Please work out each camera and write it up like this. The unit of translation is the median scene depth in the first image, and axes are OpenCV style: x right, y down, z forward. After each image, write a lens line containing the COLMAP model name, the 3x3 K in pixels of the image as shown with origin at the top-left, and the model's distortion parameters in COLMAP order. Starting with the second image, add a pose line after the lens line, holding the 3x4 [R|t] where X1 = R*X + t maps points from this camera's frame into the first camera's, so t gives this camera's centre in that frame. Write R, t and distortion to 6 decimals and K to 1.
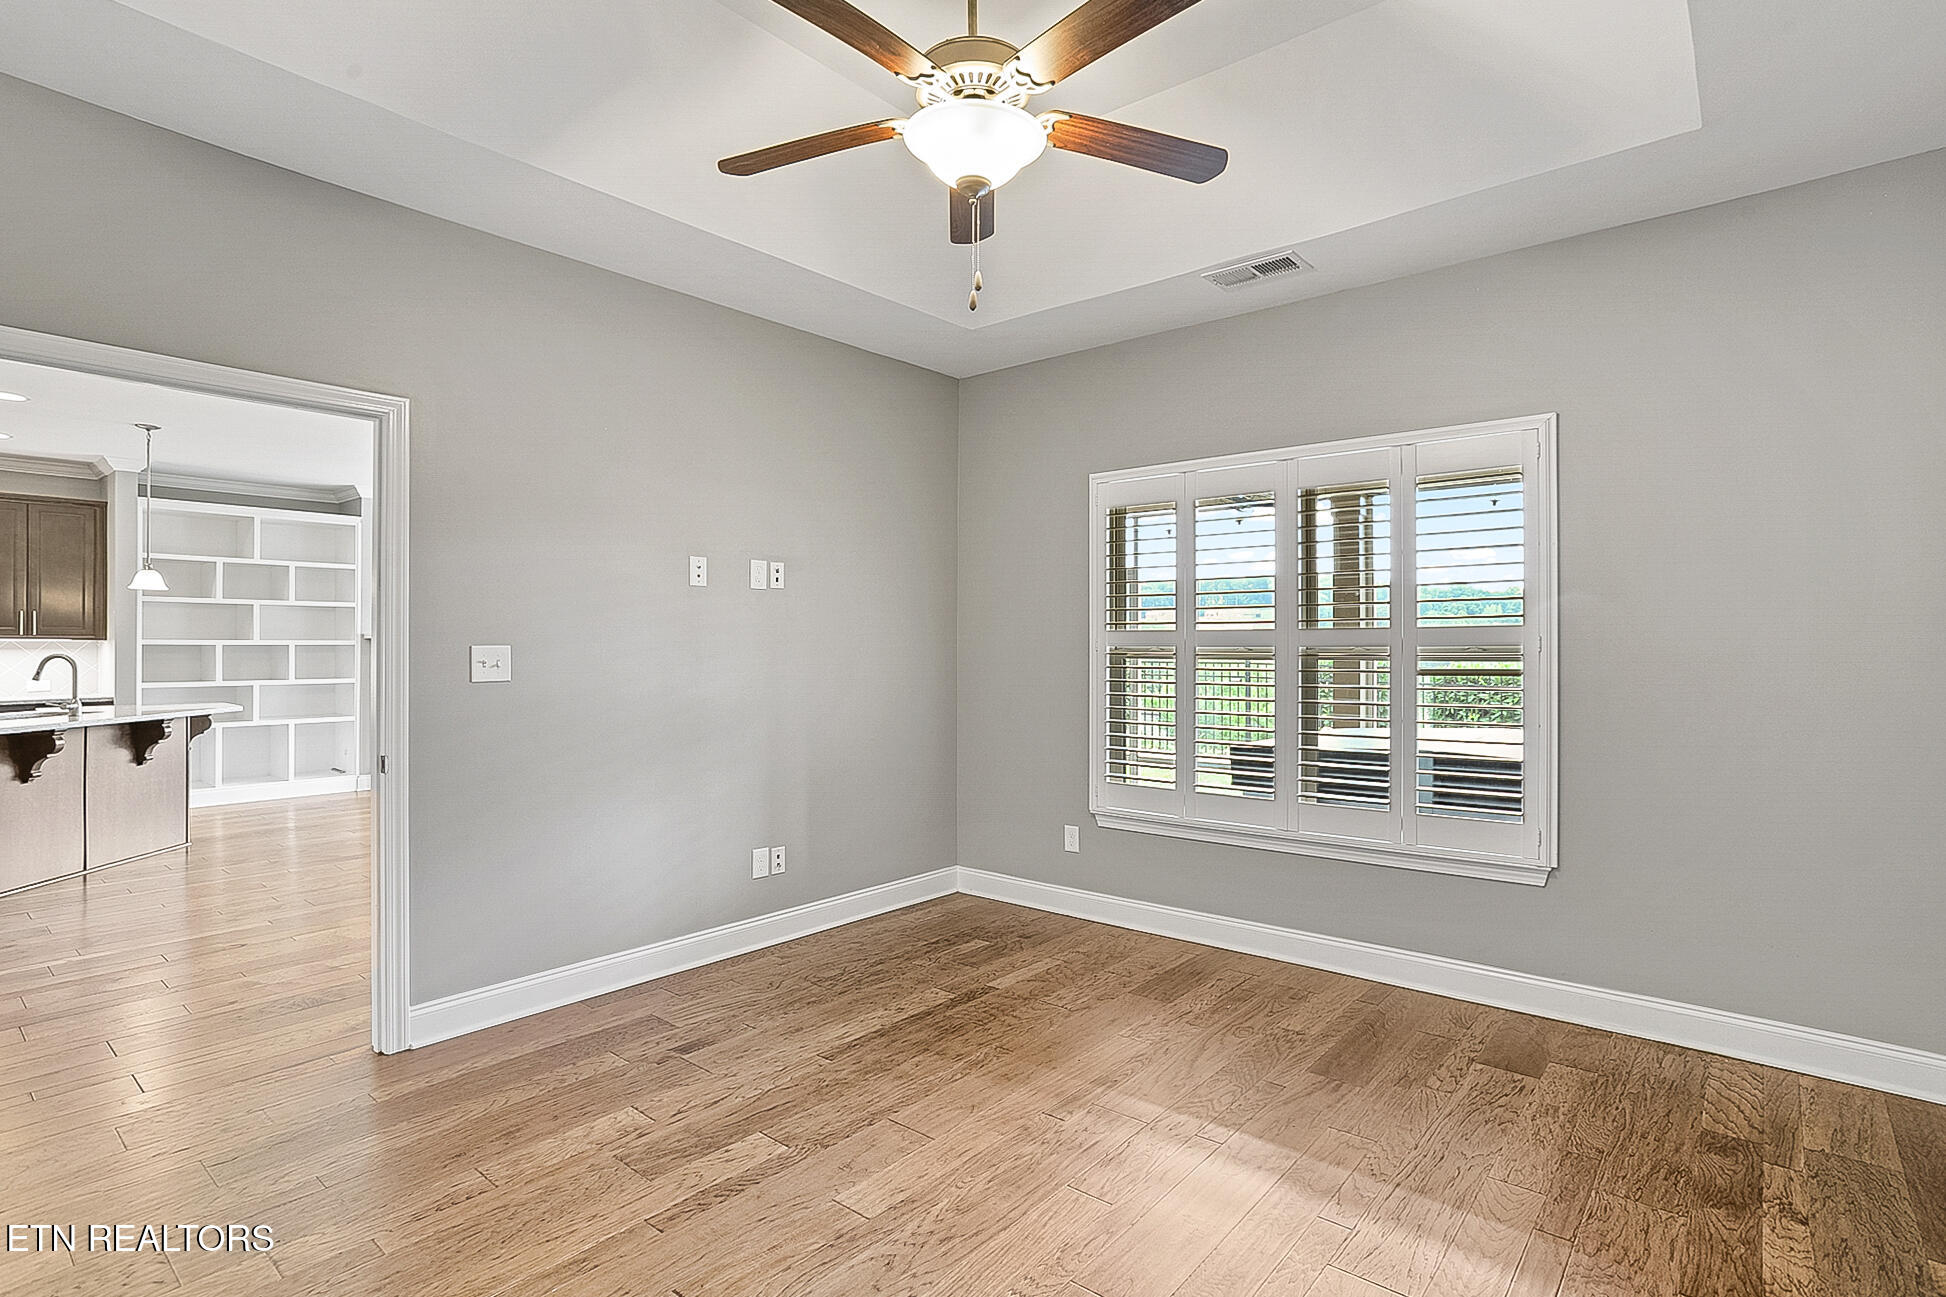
lens RADIAL K [[969.0, 0, 1009.4], [0, 969.0, 642.7], [0, 0, 1]] dist [-0.032852, 0.017302]
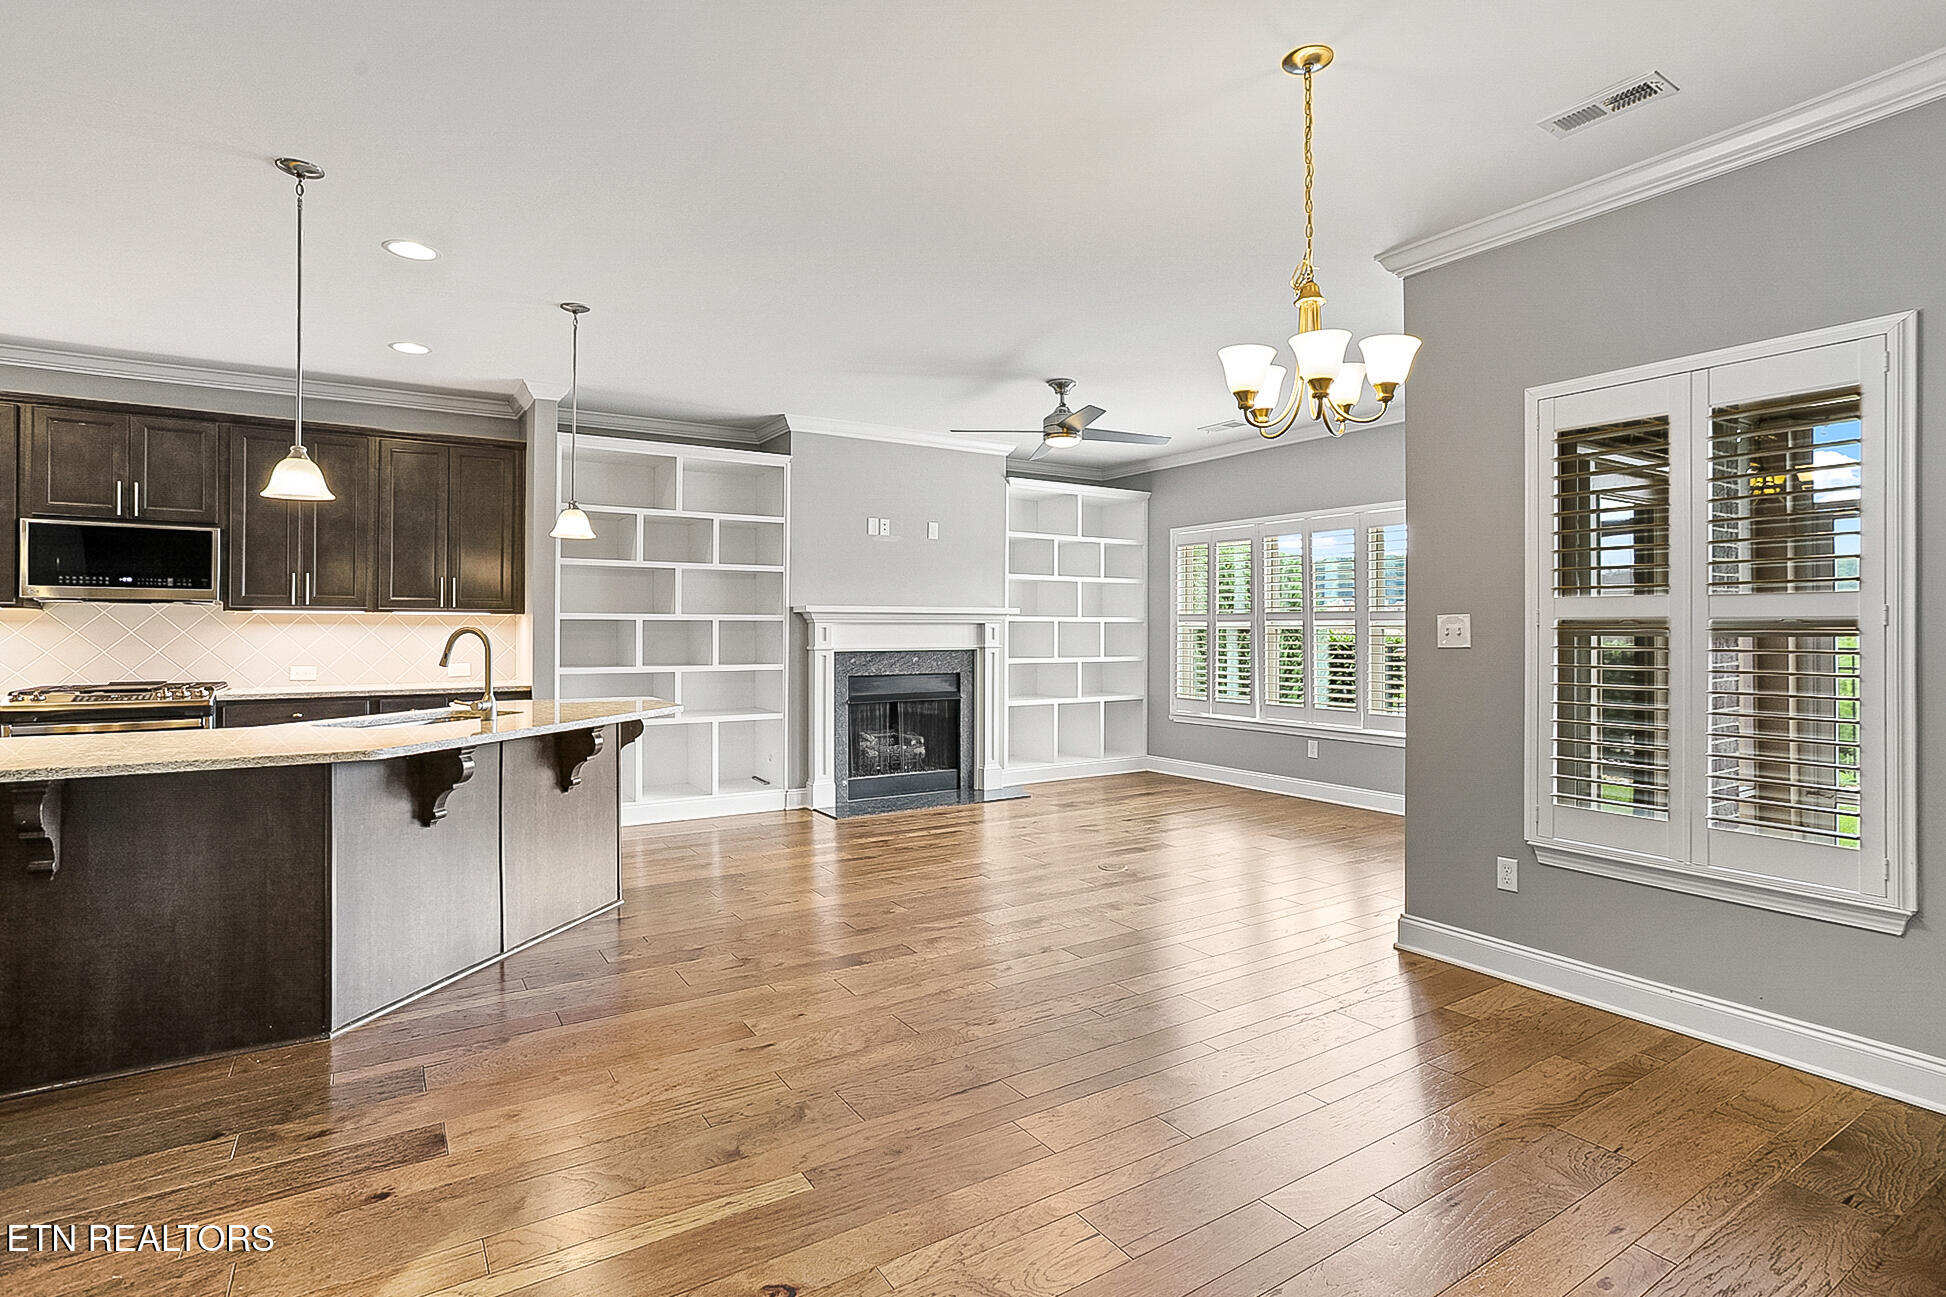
lens RADIAL K [[969.0, 0, 969.3], [0, 969.0, 615.2], [0, 0, 1]] dist [-0.032852, 0.017302]
pose [[0.948901, -0.002761, -0.315563, -0.338122], [-0.001436, 0.999914, -0.013064, 0.008729], [0.315571, 0.012850, 0.948815, 0.352430]]
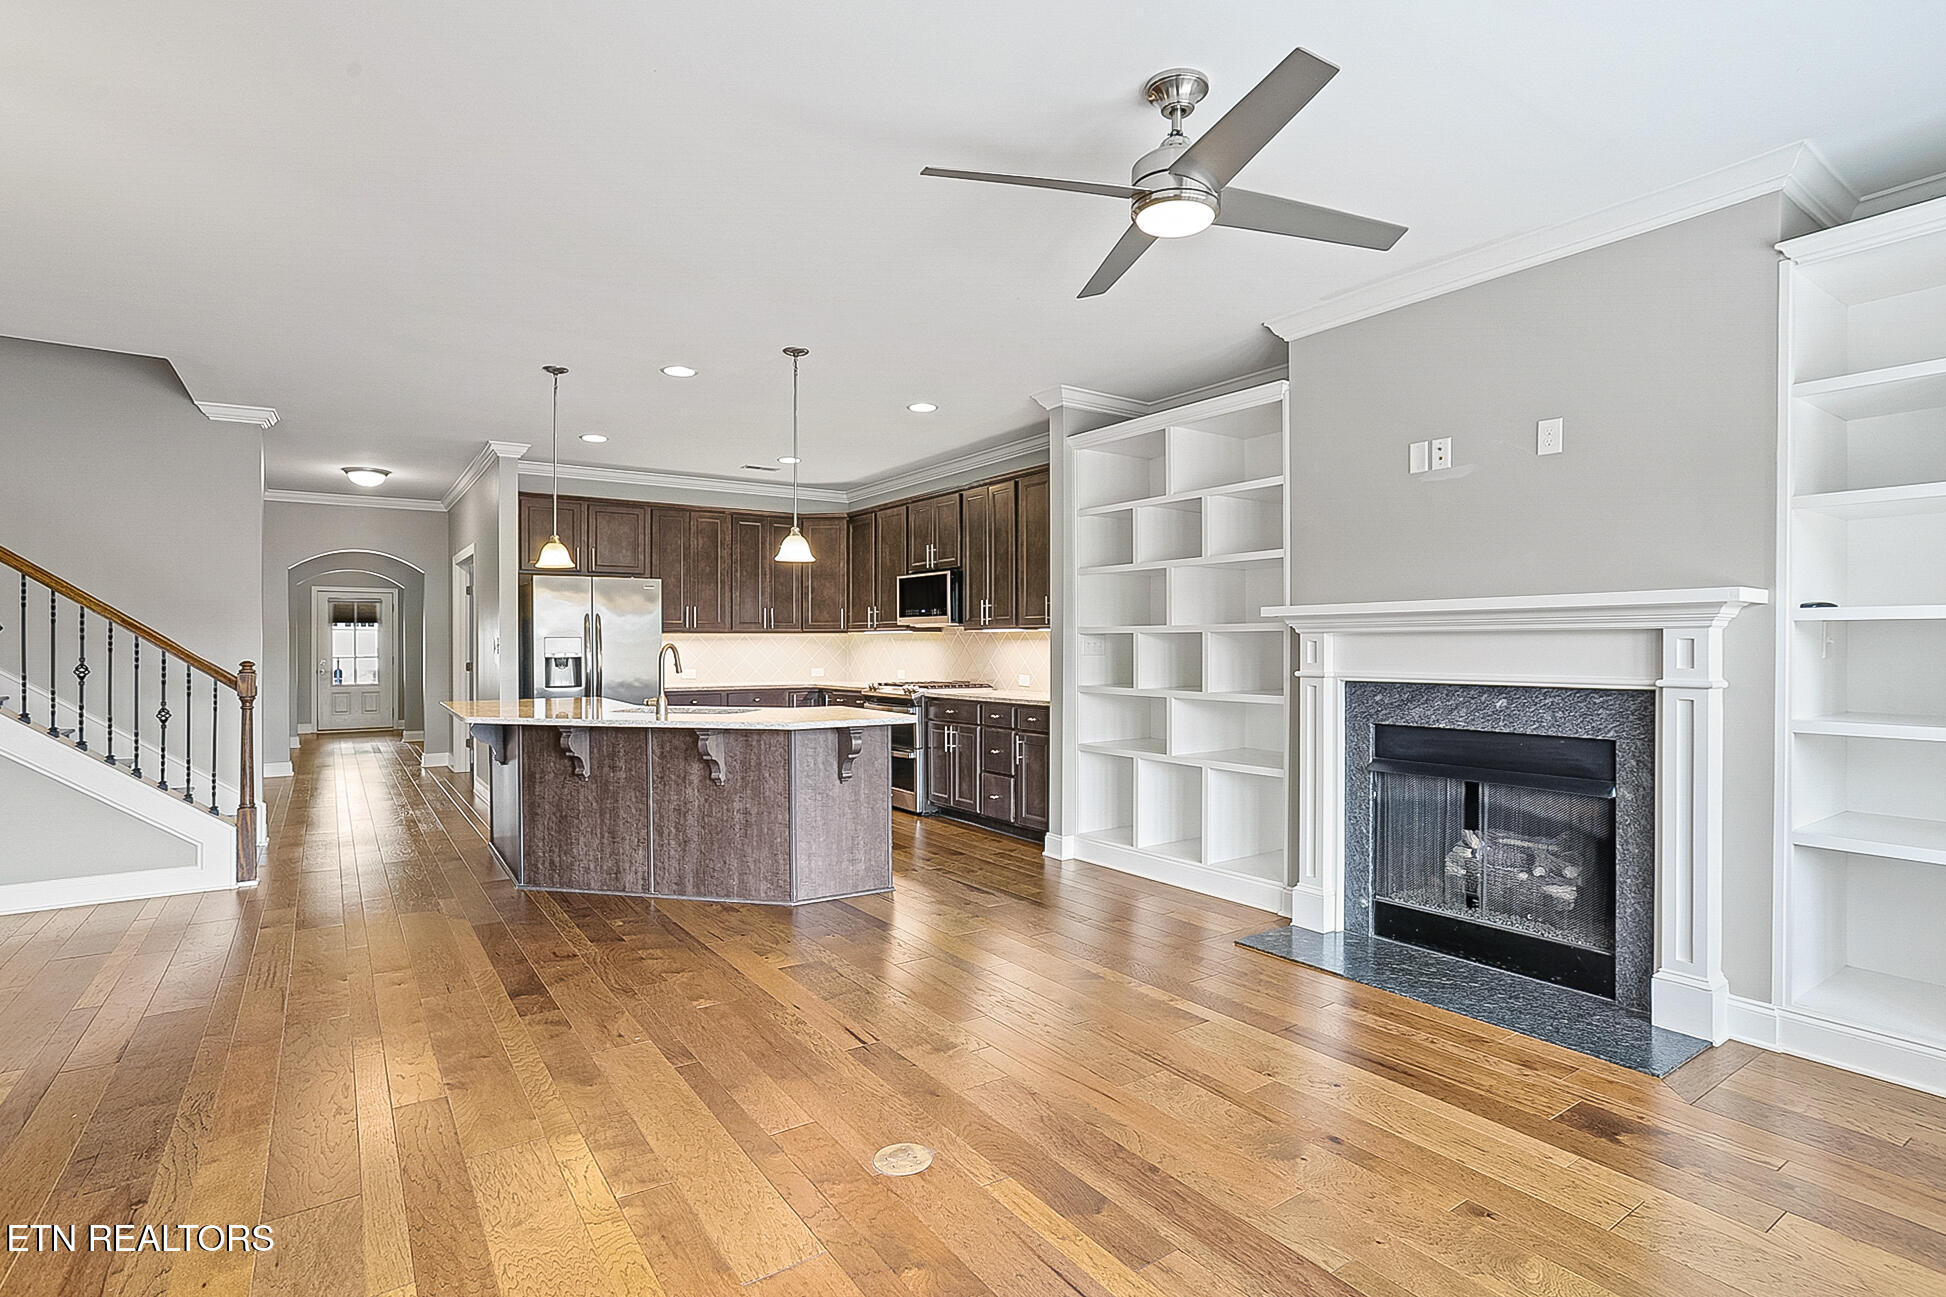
lens RADIAL K [[969.0, 0, 997.4], [0, 969.0, 634.1], [0, 0, 1]] dist [-0.032852, 0.017302]
pose [[-0.276133, -0.007583, -0.961090, -0.163729], [0.003190, 0.999956, -0.008806, 0.008946], [0.961114, -0.005498, -0.276096, 1.144065]]
